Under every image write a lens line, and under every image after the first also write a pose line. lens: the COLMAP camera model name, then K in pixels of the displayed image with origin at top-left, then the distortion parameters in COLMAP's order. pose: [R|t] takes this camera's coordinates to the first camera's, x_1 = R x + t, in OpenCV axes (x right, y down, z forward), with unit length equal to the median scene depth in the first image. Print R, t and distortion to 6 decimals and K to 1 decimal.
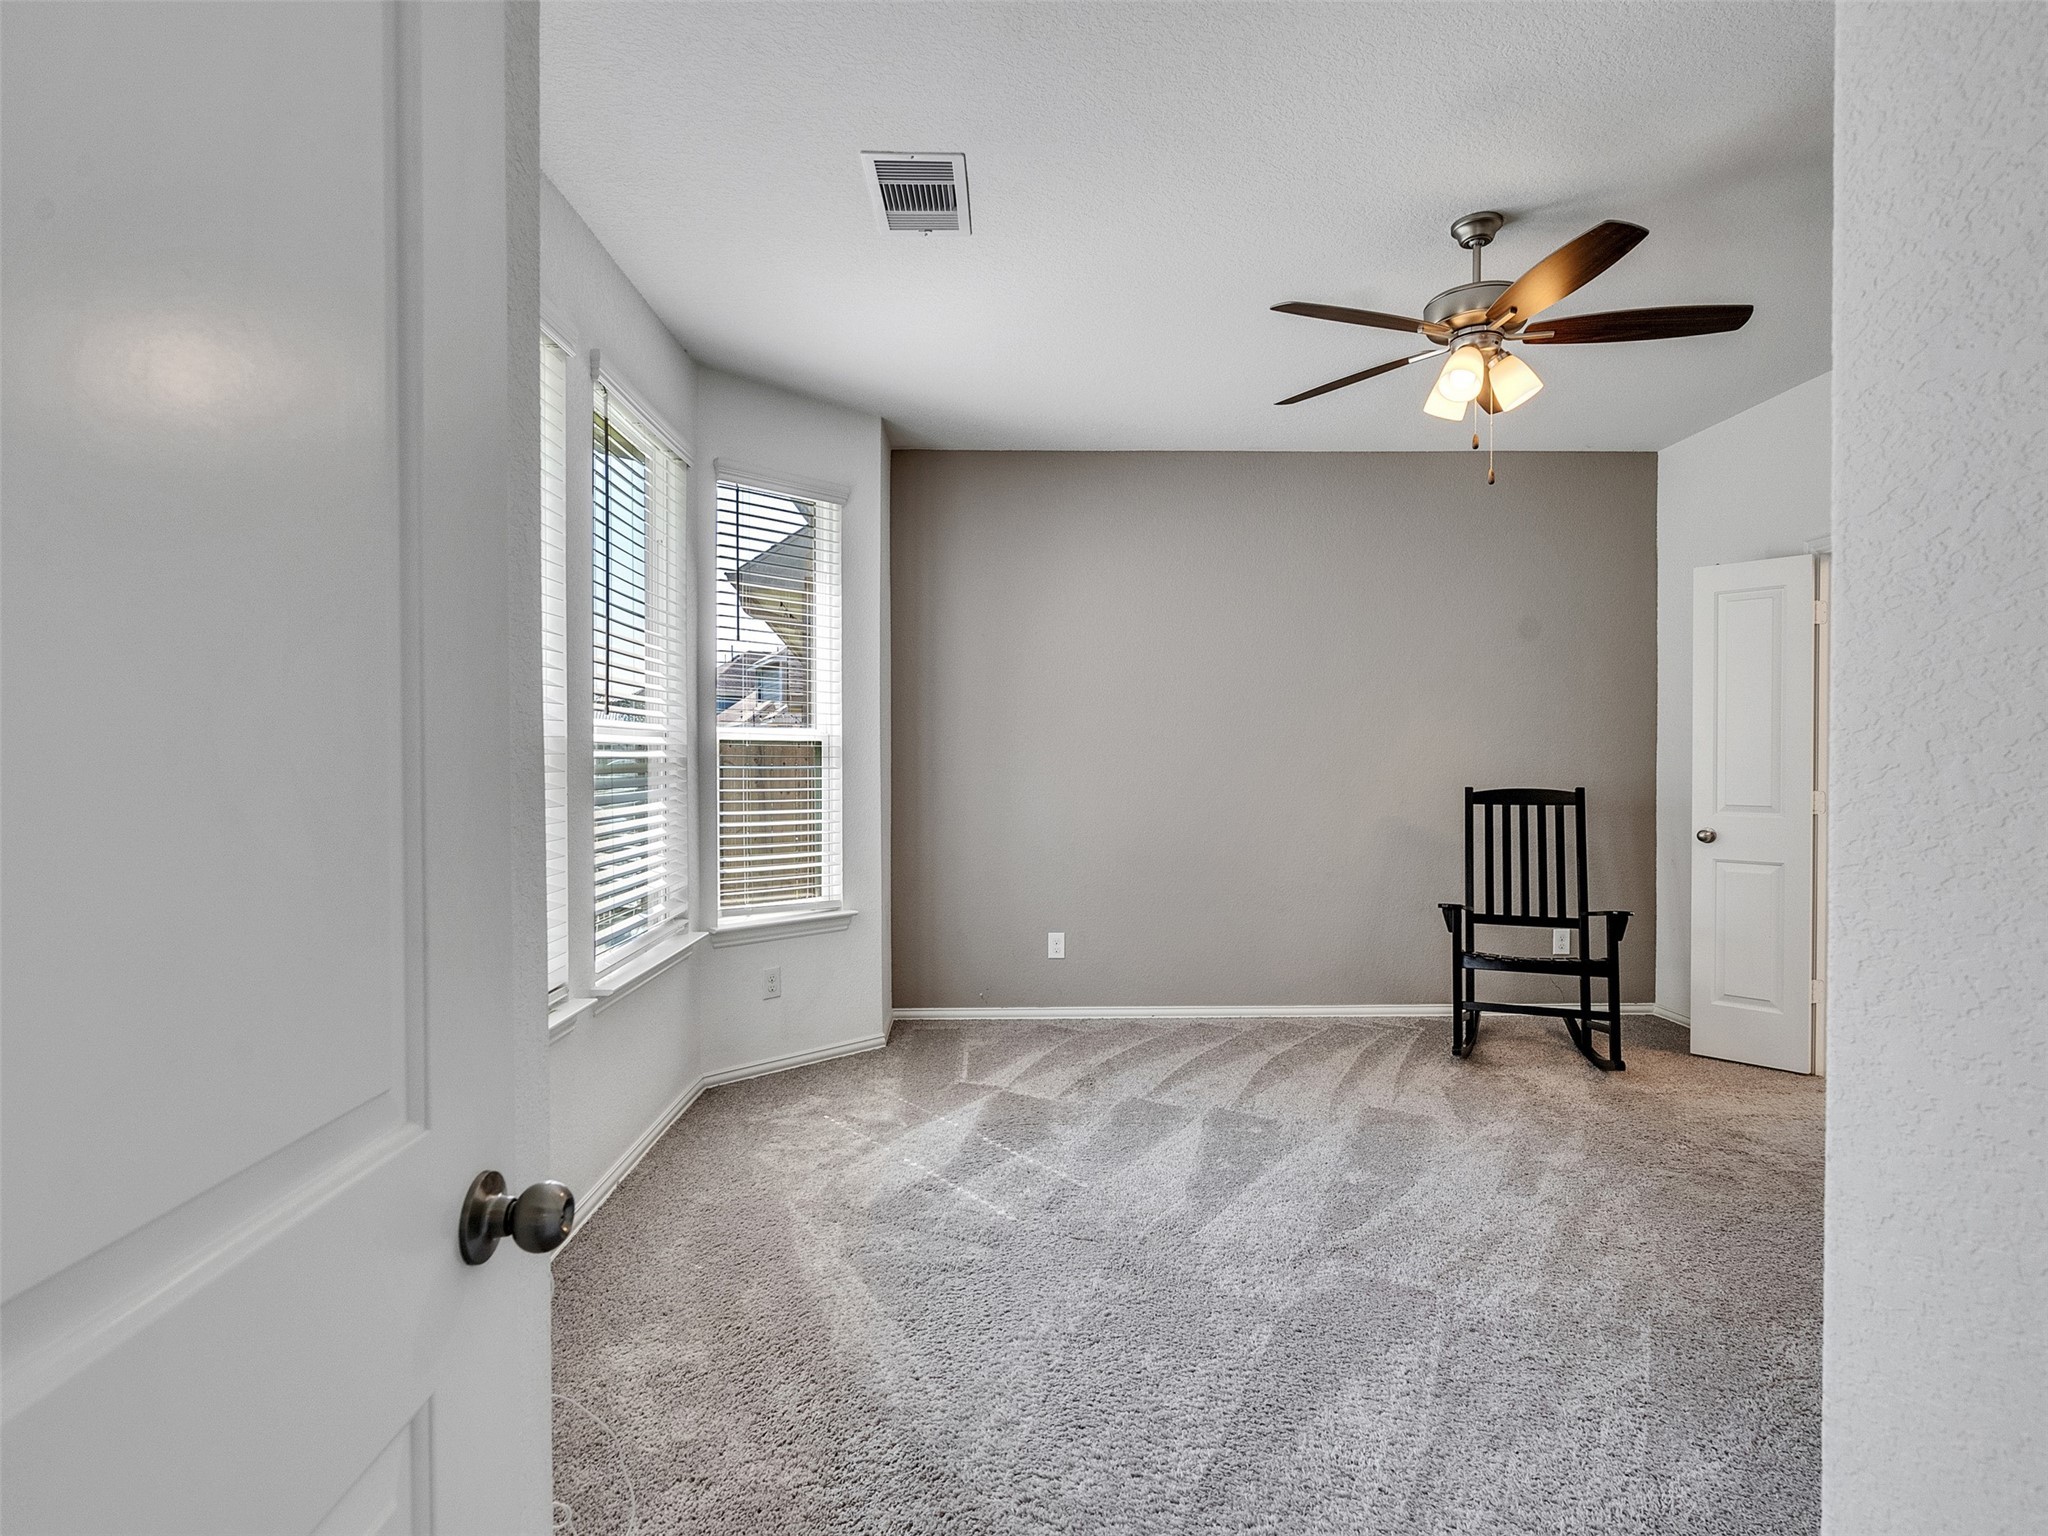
lens RADIAL K [[1053.5, 0, 1014.2], [0, 1053.5, 768.6], [0, 0, 1]] dist [-0.015152, 0.011871]
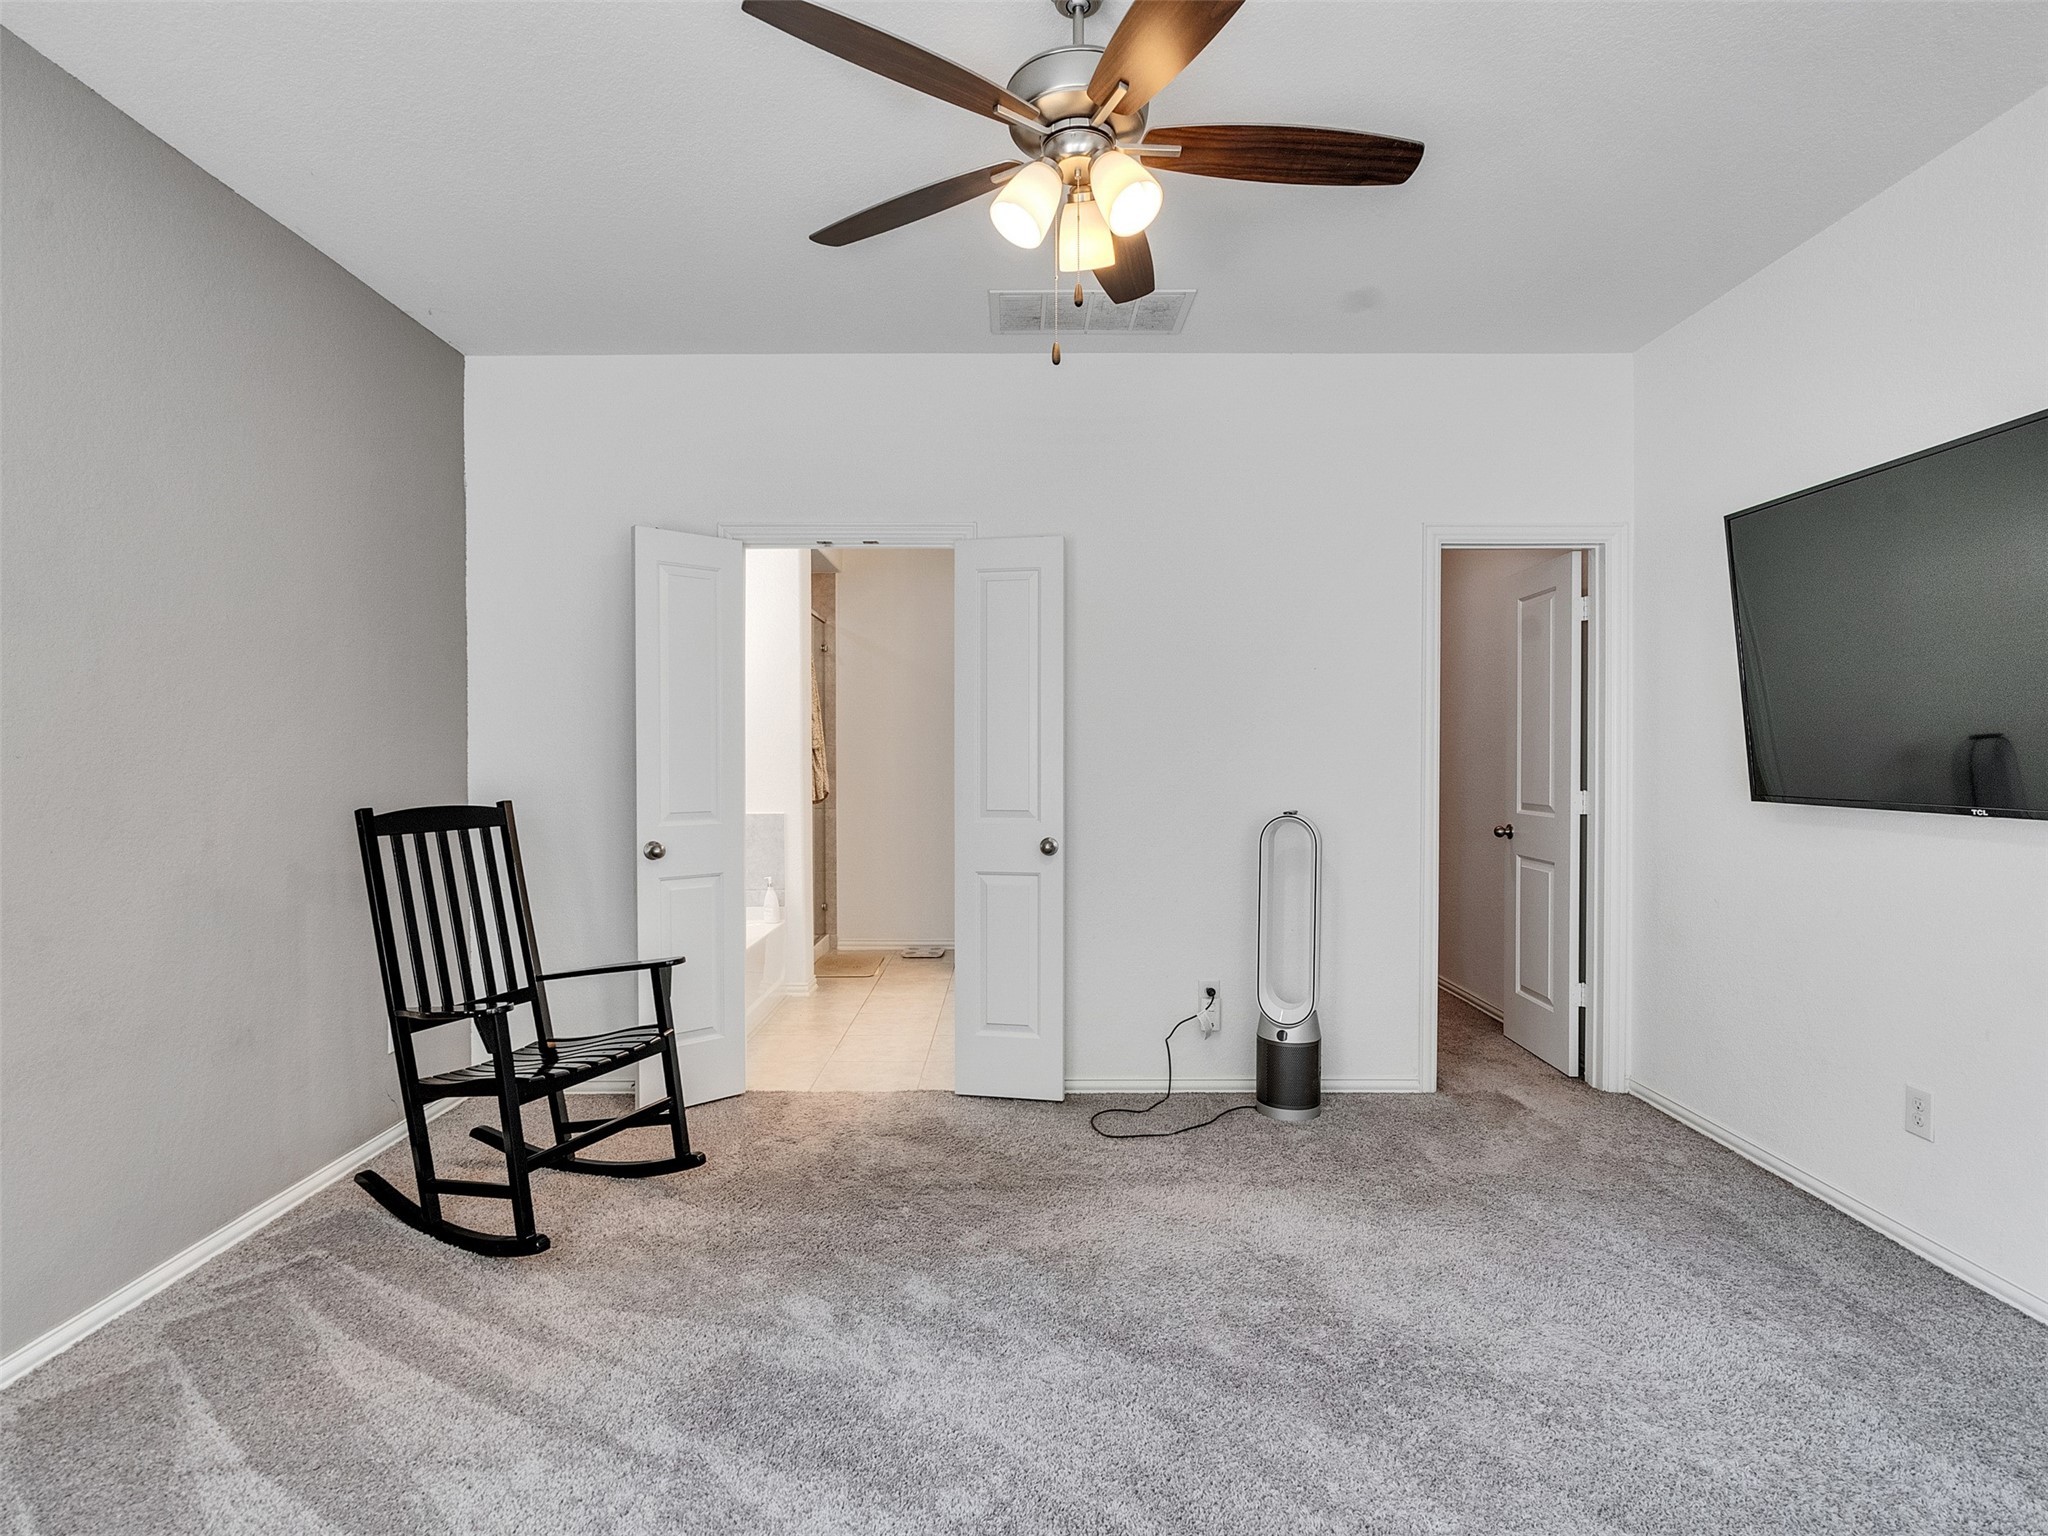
lens RADIAL K [[1053.5, 0, 1014.2], [0, 1053.5, 768.6], [0, 0, 1]] dist [-0.015152, 0.011871]
pose [[0.018679, -0.013644, 0.999732, -0.155424], [0.012913, 0.999827, 0.013404, -0.008228], [-0.999742, 0.012660, 0.018852, 0.642485]]
